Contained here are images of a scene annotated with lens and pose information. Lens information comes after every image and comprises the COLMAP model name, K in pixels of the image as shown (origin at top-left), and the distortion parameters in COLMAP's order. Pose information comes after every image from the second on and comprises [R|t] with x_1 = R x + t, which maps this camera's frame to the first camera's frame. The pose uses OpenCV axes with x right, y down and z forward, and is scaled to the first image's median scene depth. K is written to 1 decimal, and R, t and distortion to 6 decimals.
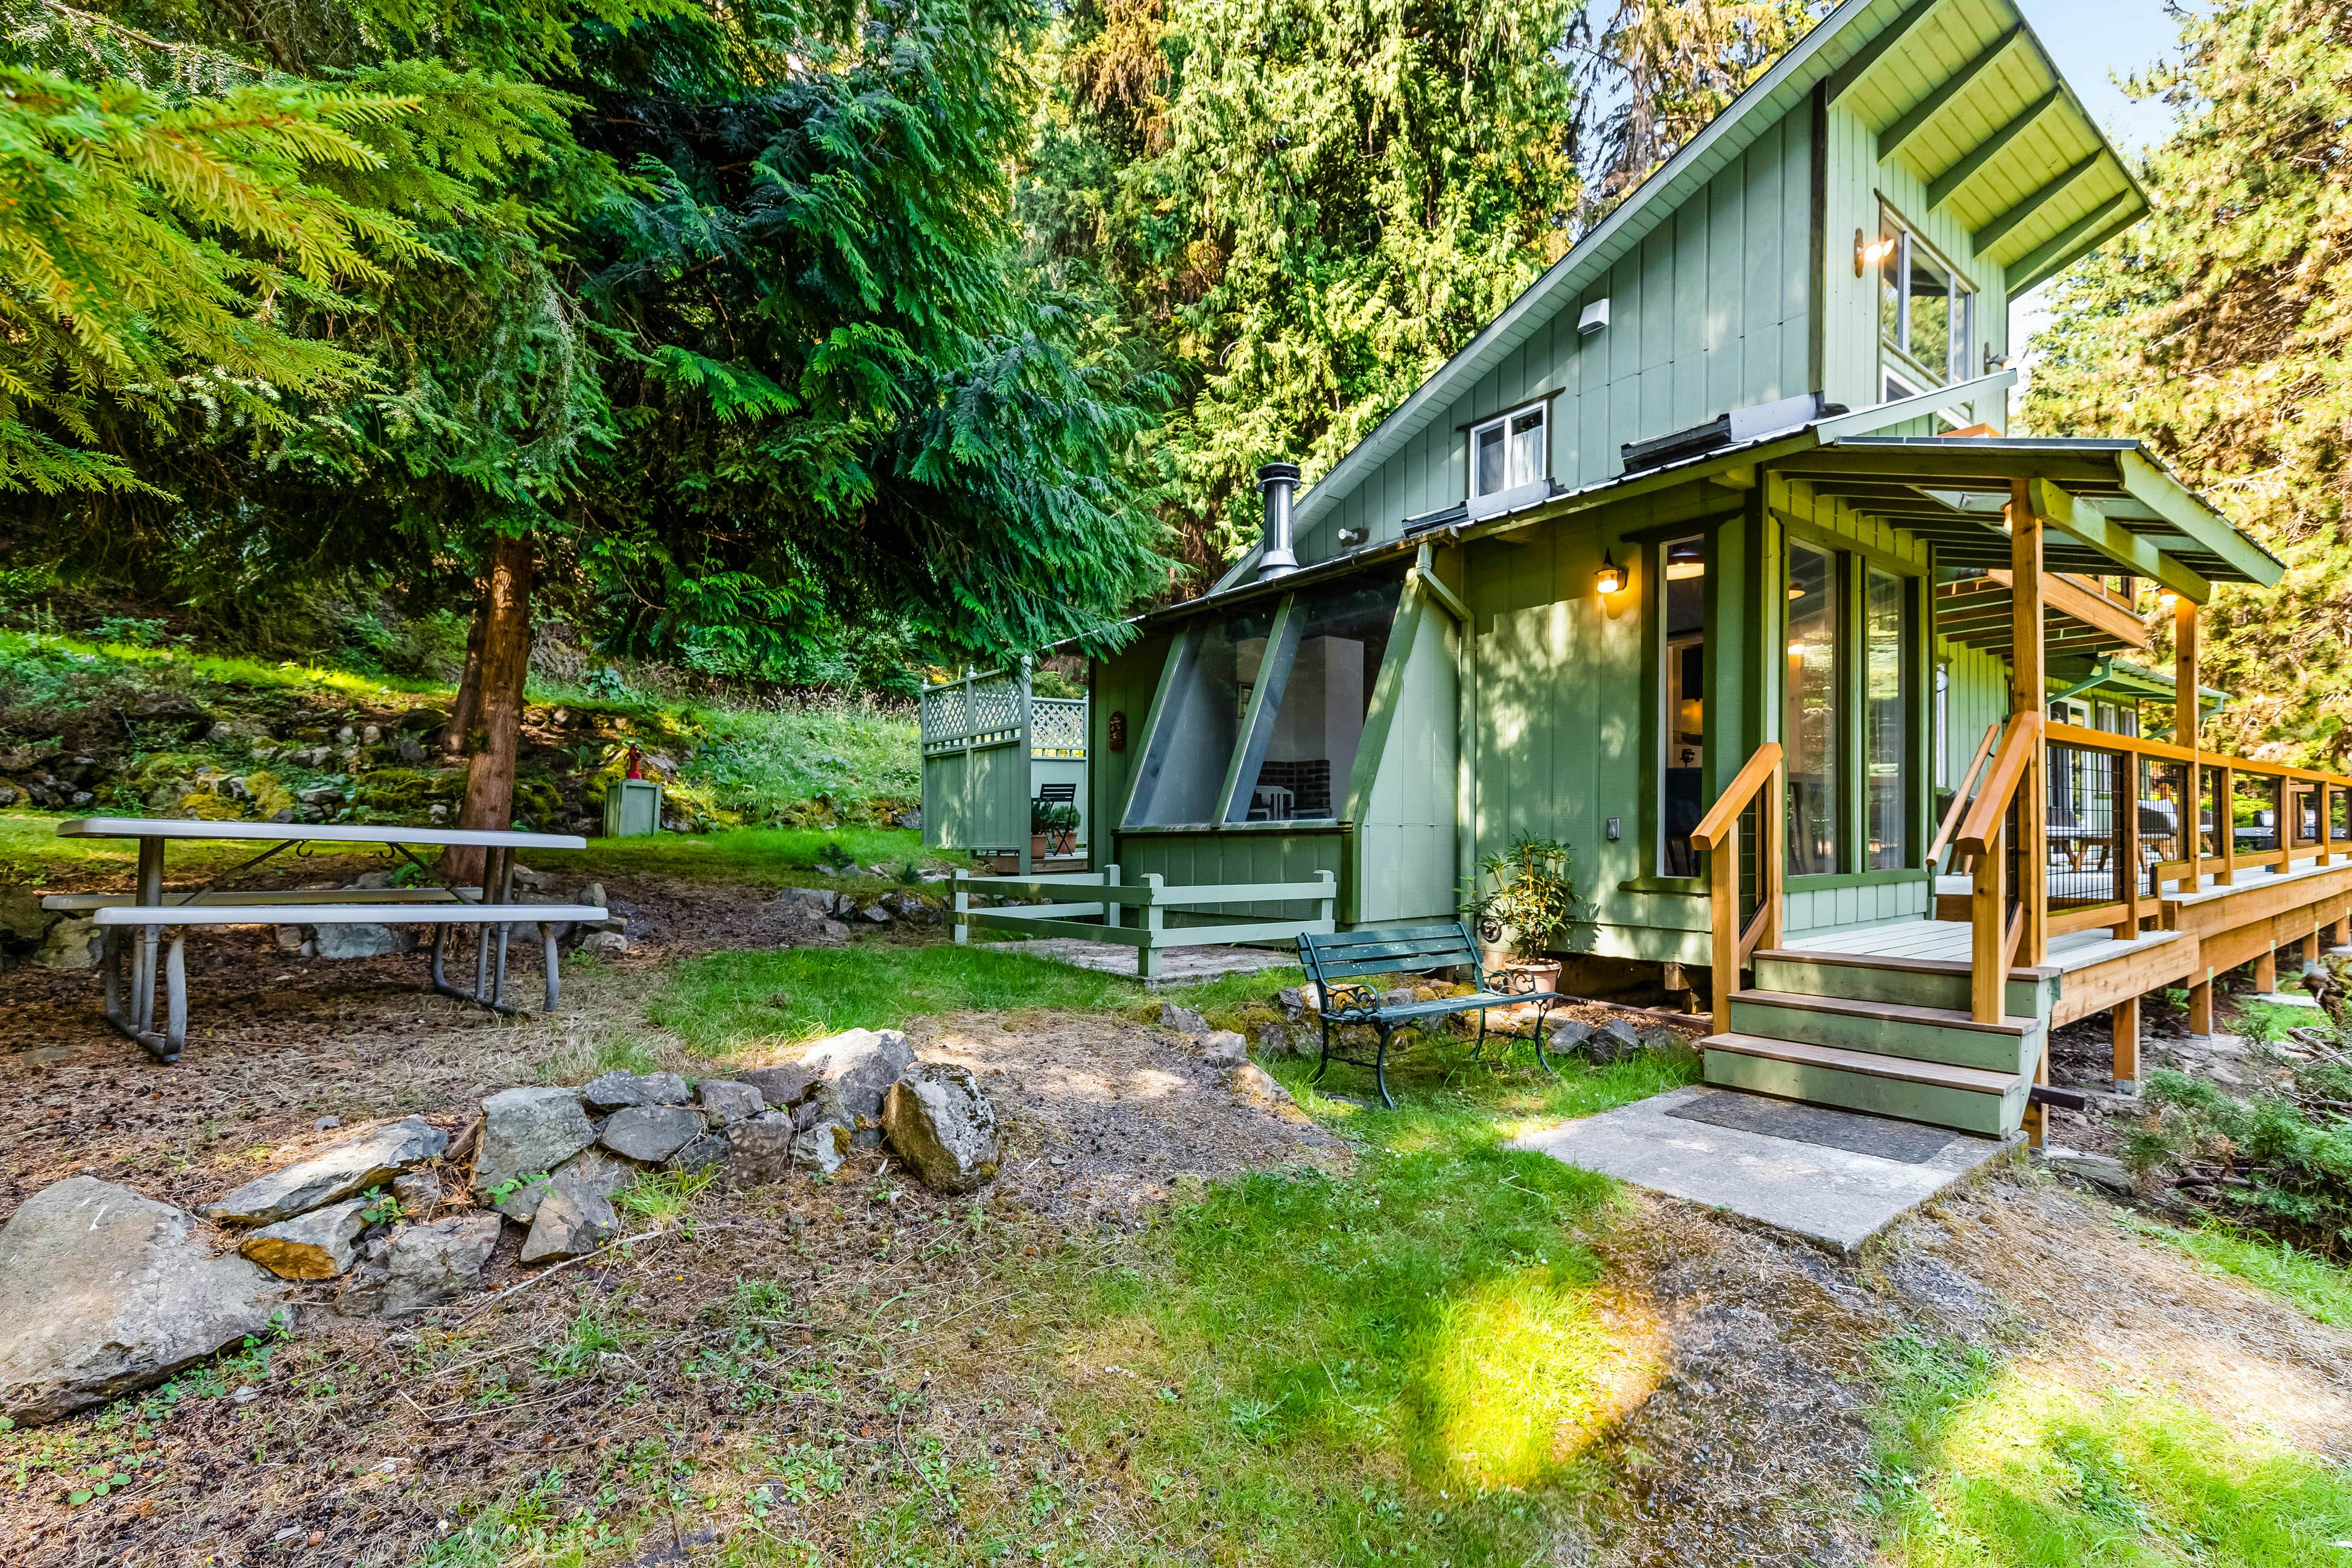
lens RADIAL K [[1032.7, 0, 1167.6], [0, 1032.7, 831.6], [0, 0, 1]] dist [0.005644, 0.000394]
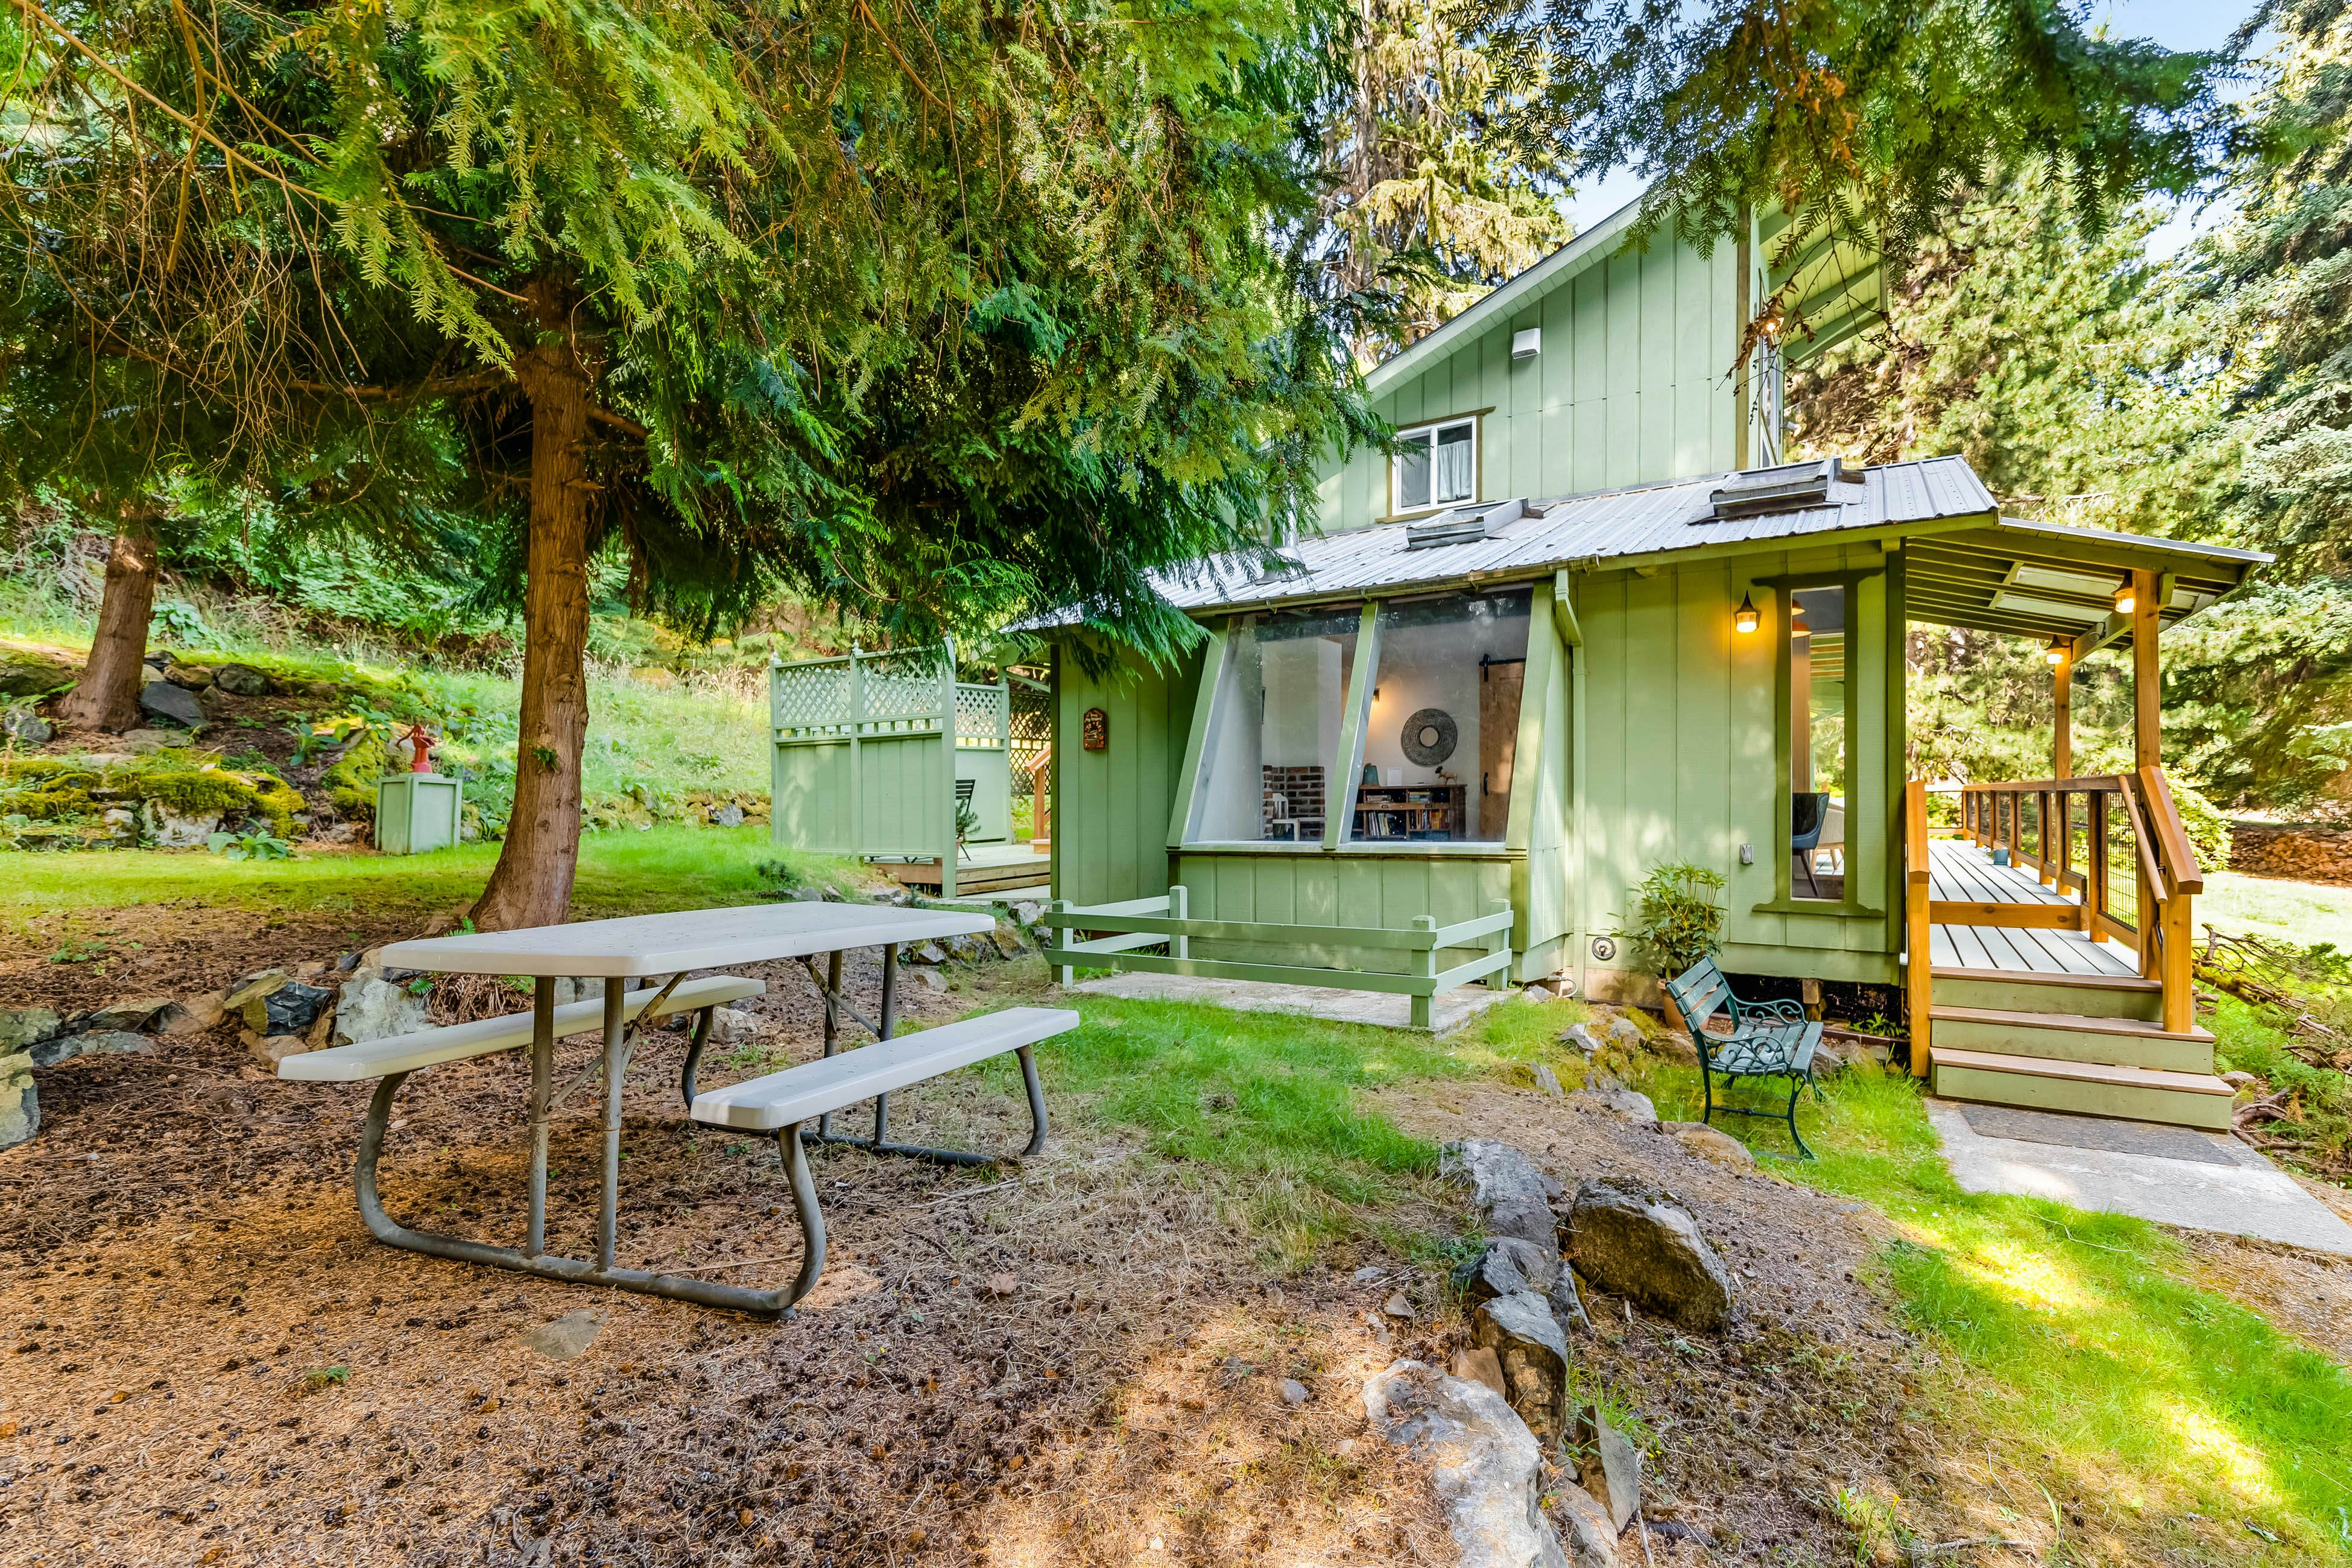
lens RADIAL K [[1077.0, 0, 1181.3], [0, 1077.0, 804.9], [0, 0, 1]] dist [0.001509, 0.000881]
pose [[0.946005, -0.000193, 0.324151, -0.262952], [-0.000016, 1.000000, 0.000640, -0.029075], [-0.324151, -0.000611, 0.946005, 0.075260]]
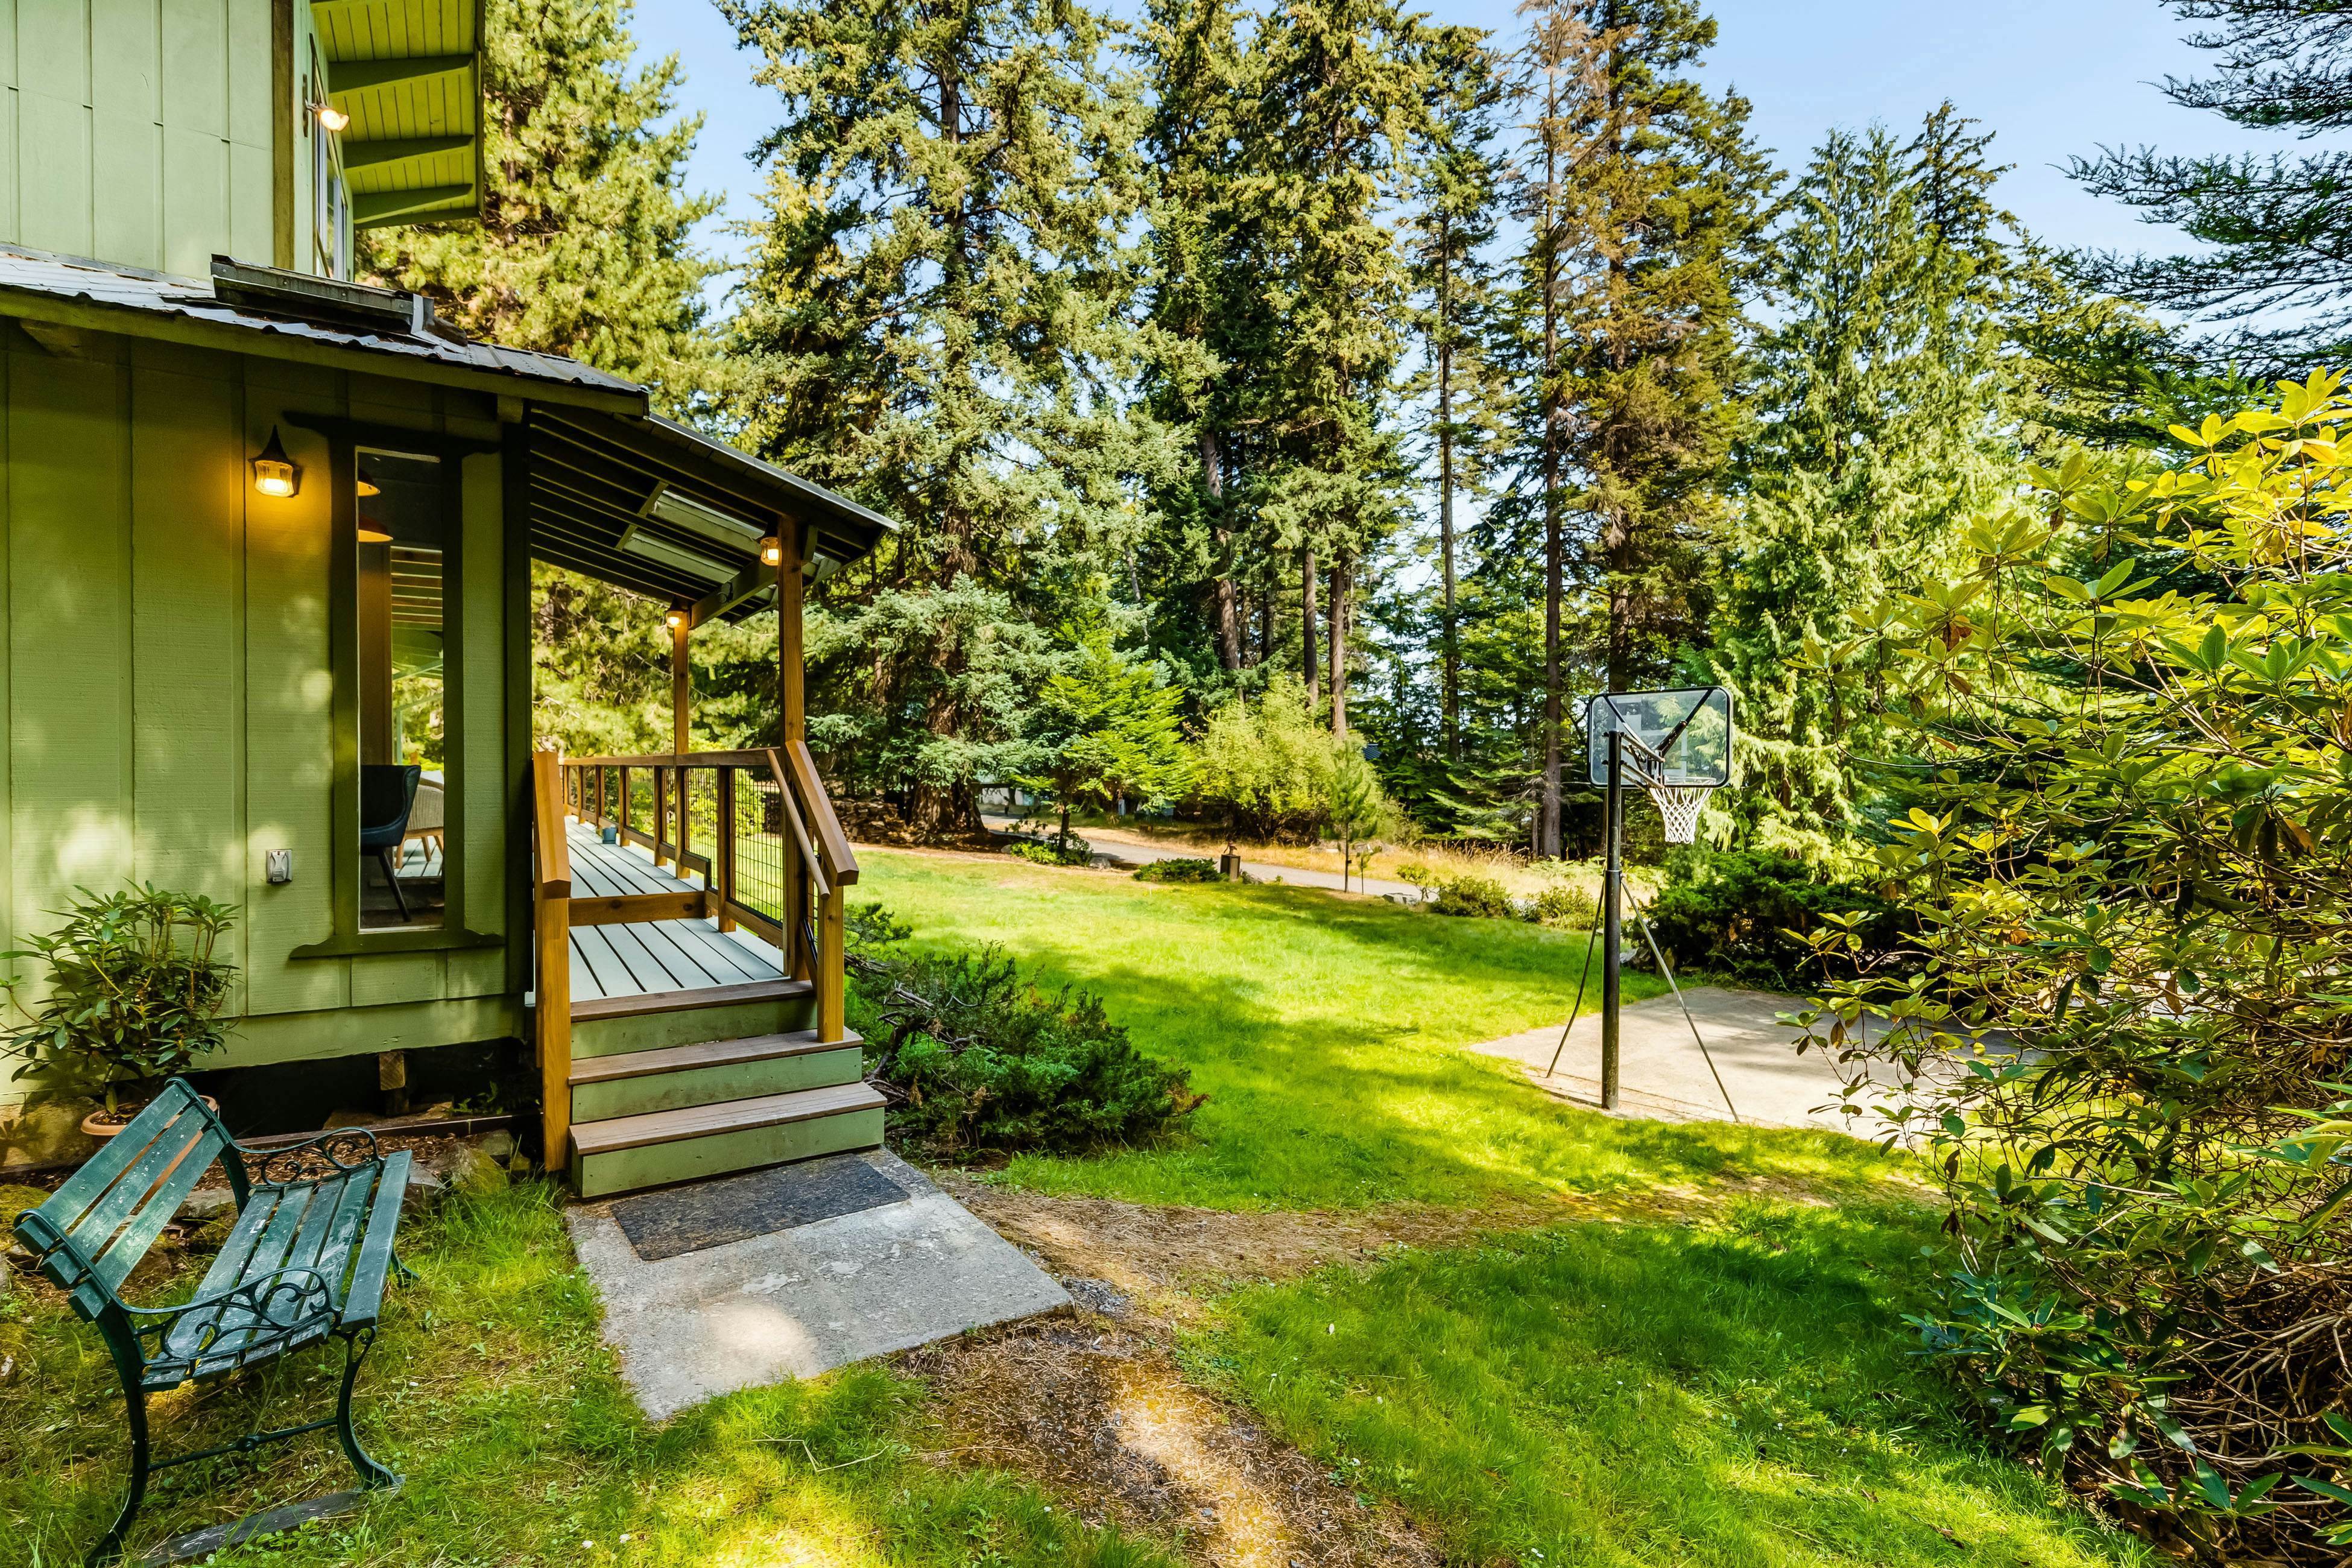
lens RADIAL K [[1097.2, 0, 1172.1], [0, 1097.2, 787.6], [0, 0, 1]] dist [0.009470, 0.000193]
pose [[0.100009, -0.009601, 0.994940, -0.107917], [0.000654, 0.999954, 0.009584, -0.031347], [-0.994986, -0.000307, 0.100011, 0.206126]]
